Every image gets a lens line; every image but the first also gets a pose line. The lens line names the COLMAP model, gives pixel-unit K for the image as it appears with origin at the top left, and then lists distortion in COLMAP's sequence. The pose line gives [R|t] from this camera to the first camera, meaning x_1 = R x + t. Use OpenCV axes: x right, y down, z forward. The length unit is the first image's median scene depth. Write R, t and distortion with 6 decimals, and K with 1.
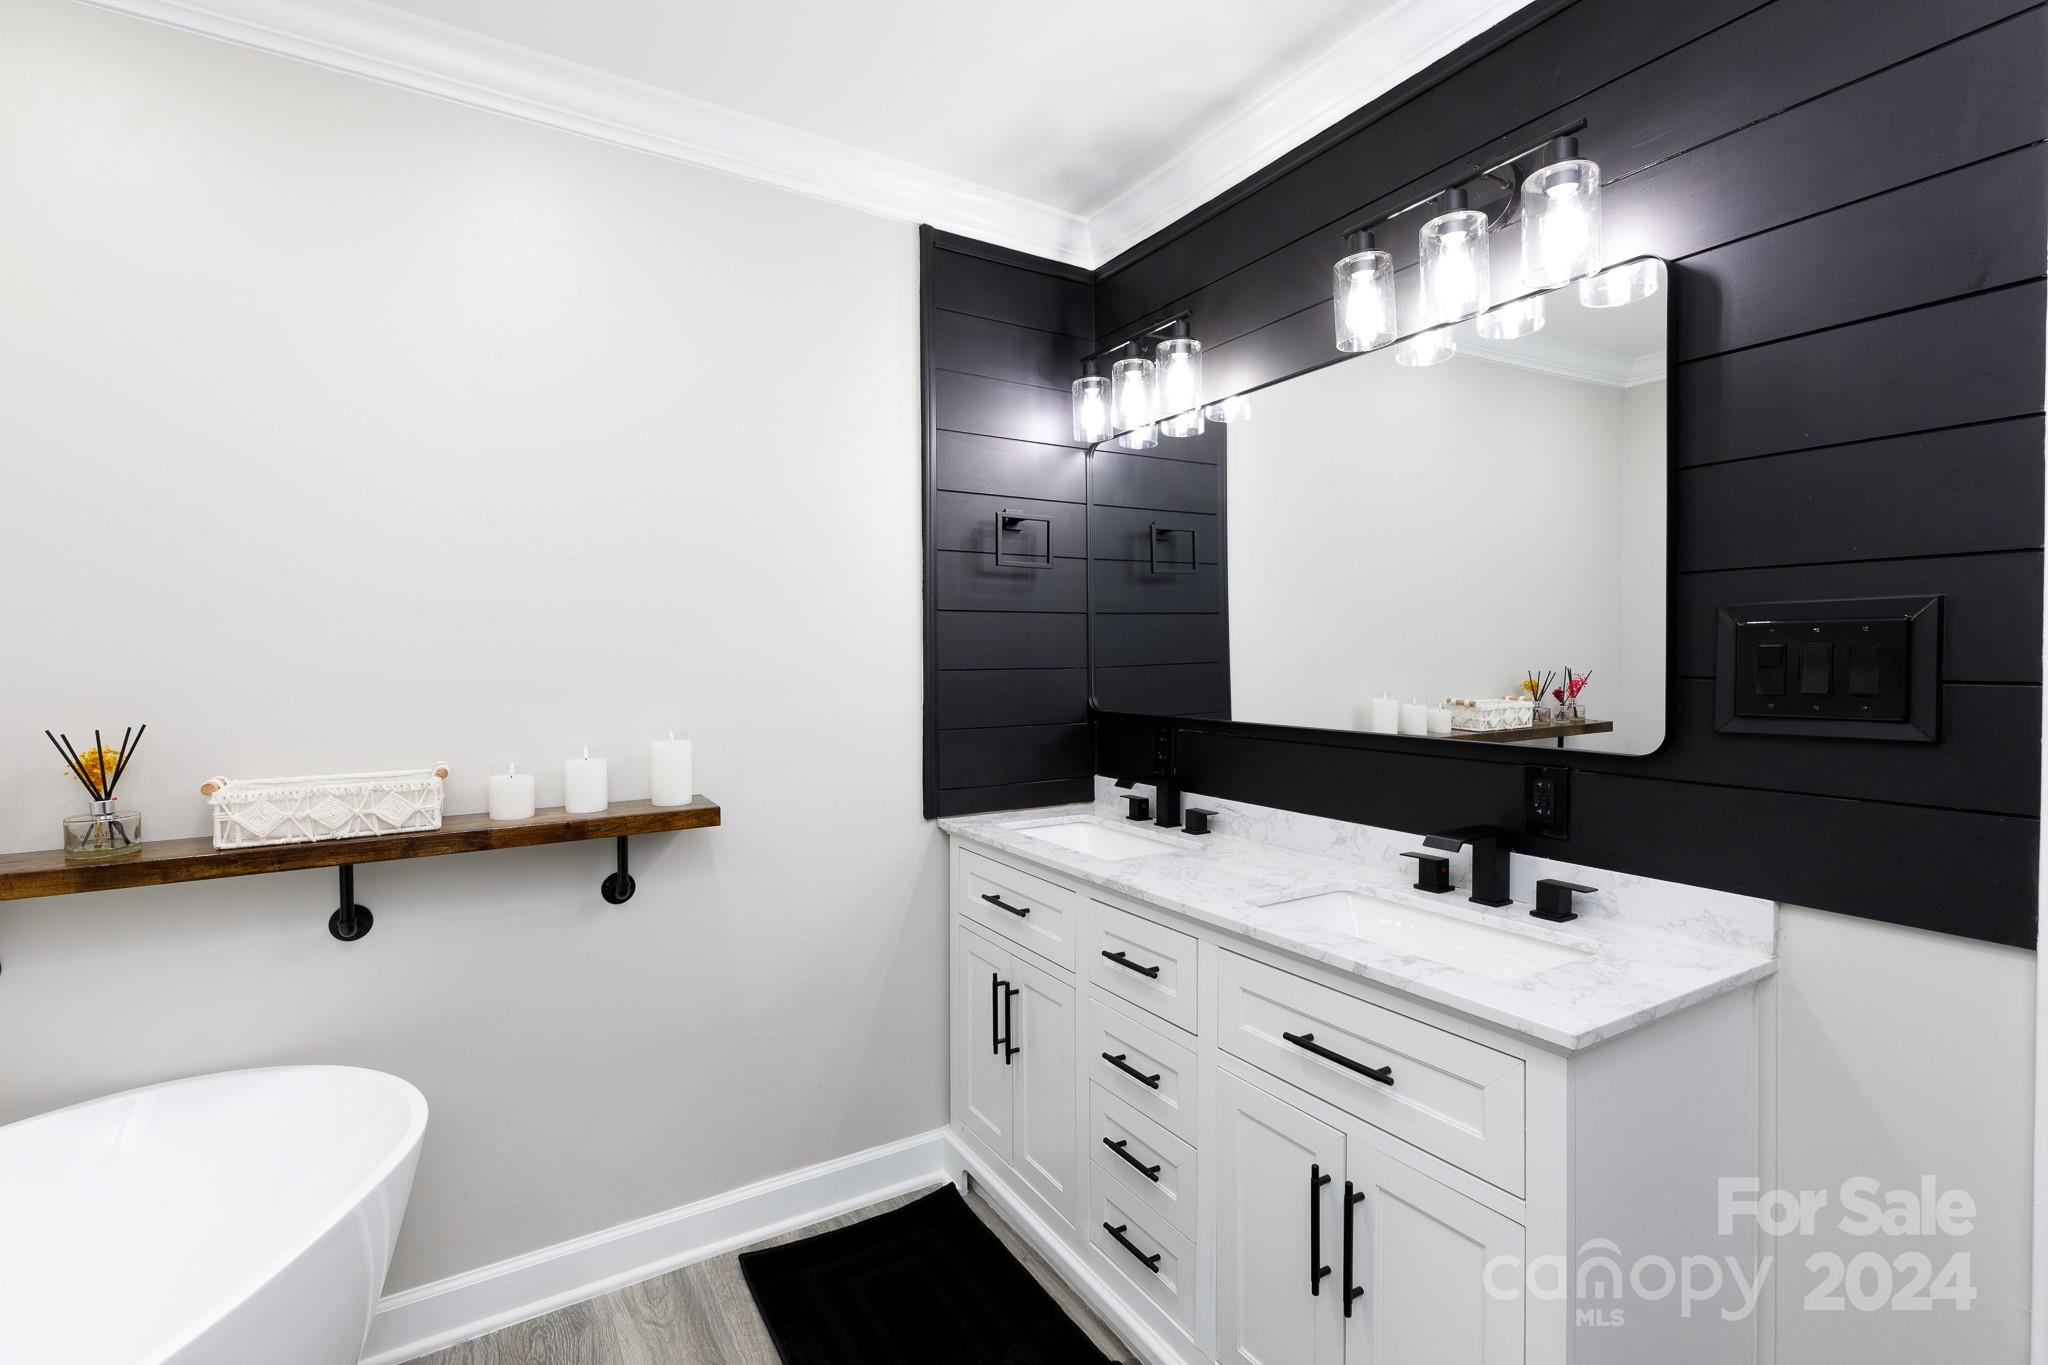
lens RADIAL K [[918.9, 0, 1023.5], [0, 918.9, 671.8], [0, 0, 1]] dist [0.003515, 0.000021]
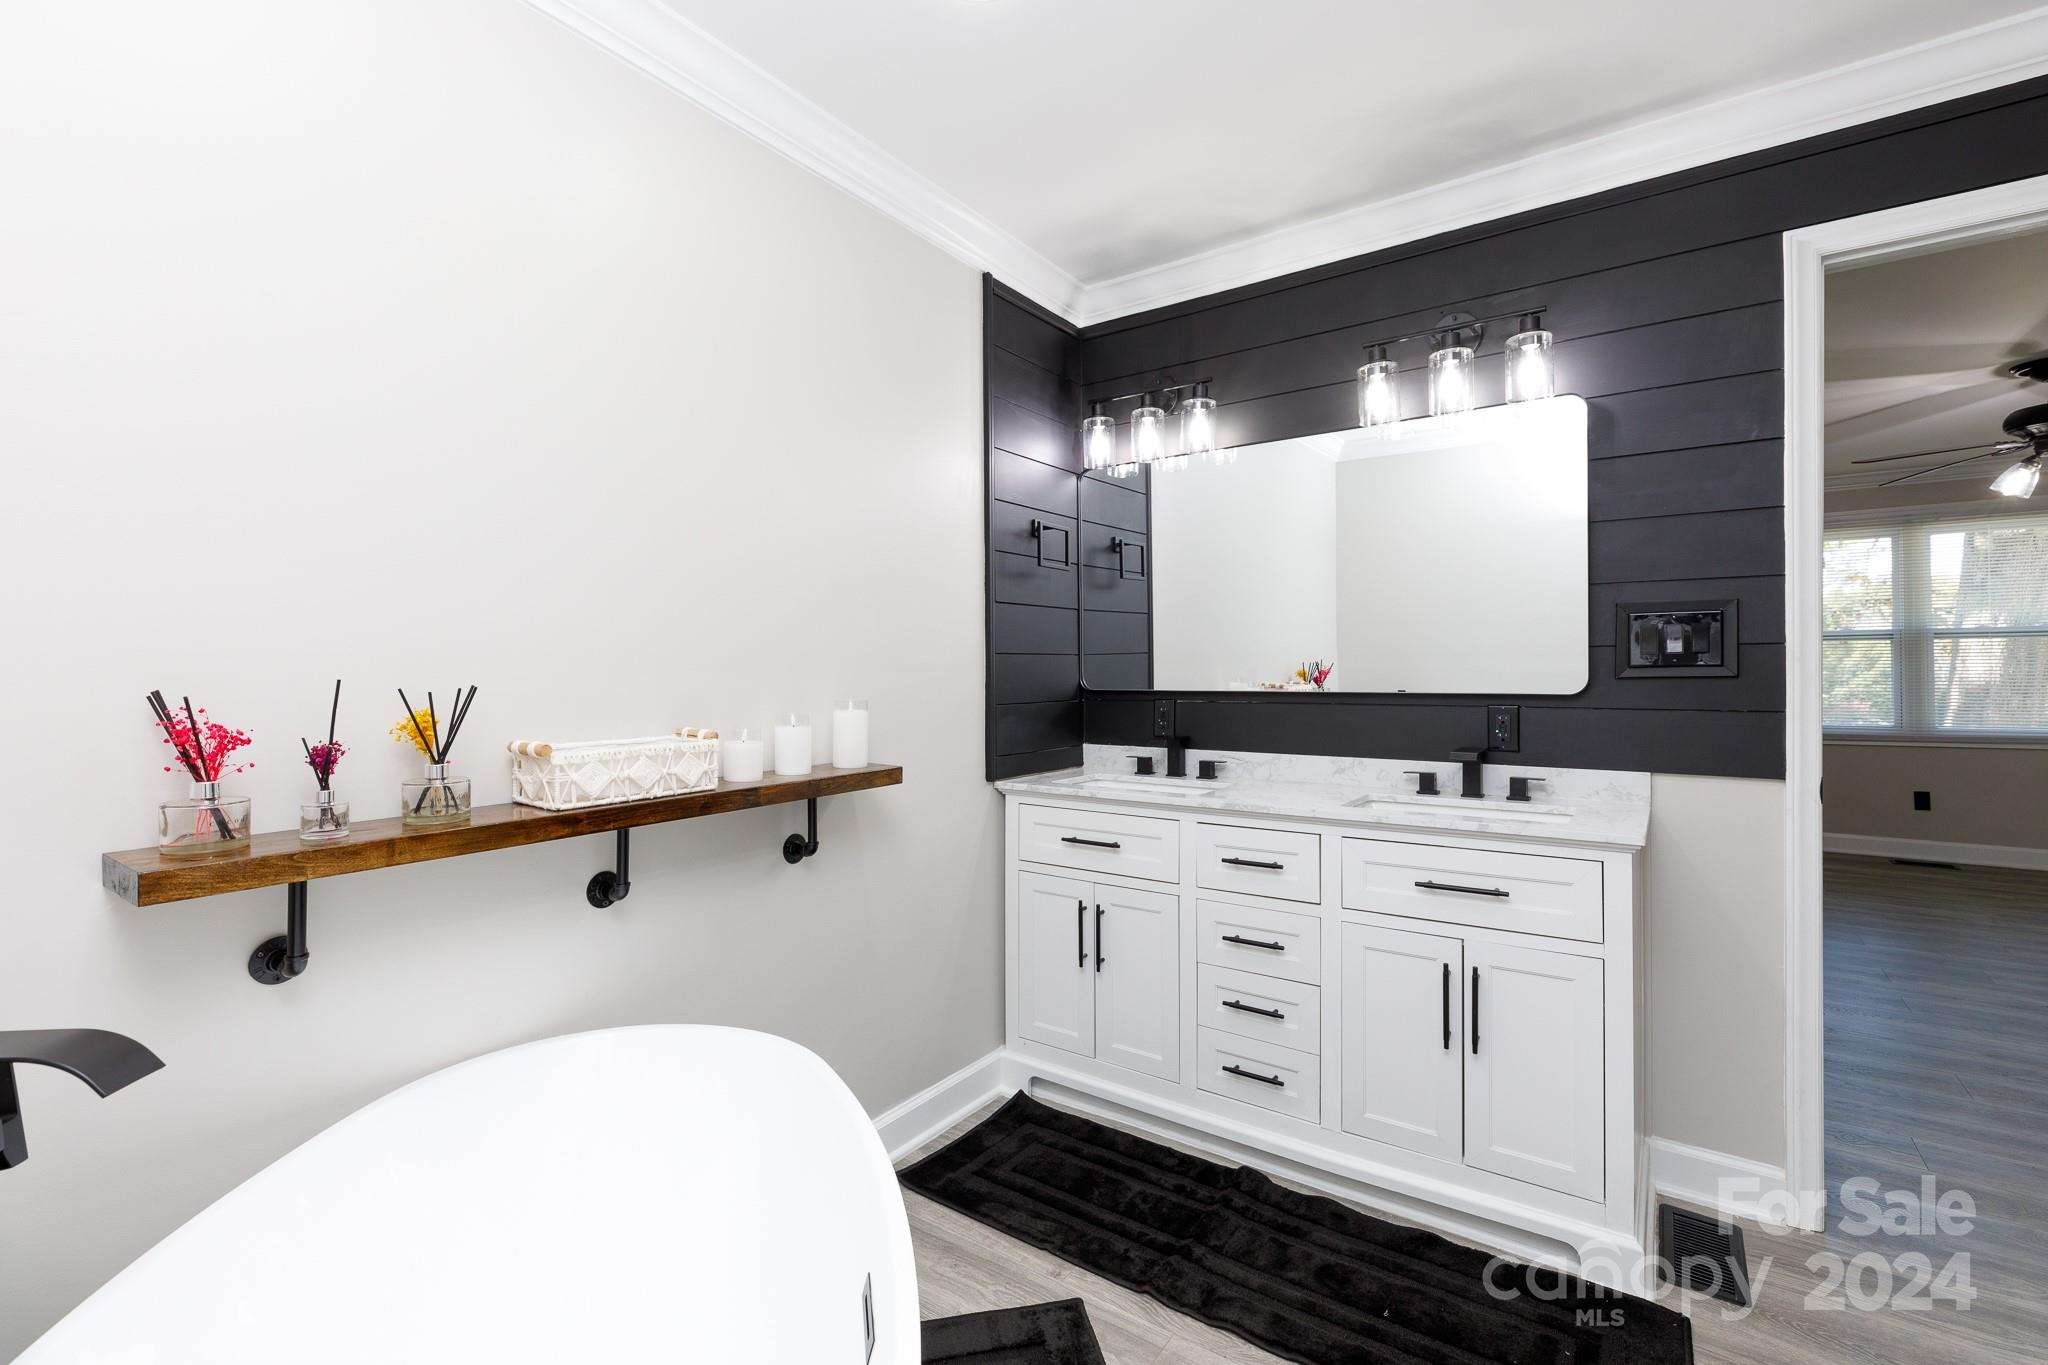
lens RADIAL K [[894.5, 0, 1021.6], [0, 894.5, 669.9], [0, 0, 1]] dist [0.001179, -0.000042]
pose [[0.920220, 0.000330, 0.391402, -0.670476], [0.007048, 0.999824, -0.017413, 0.052018], [-0.391339, 0.018782, 0.920055, -0.073193]]
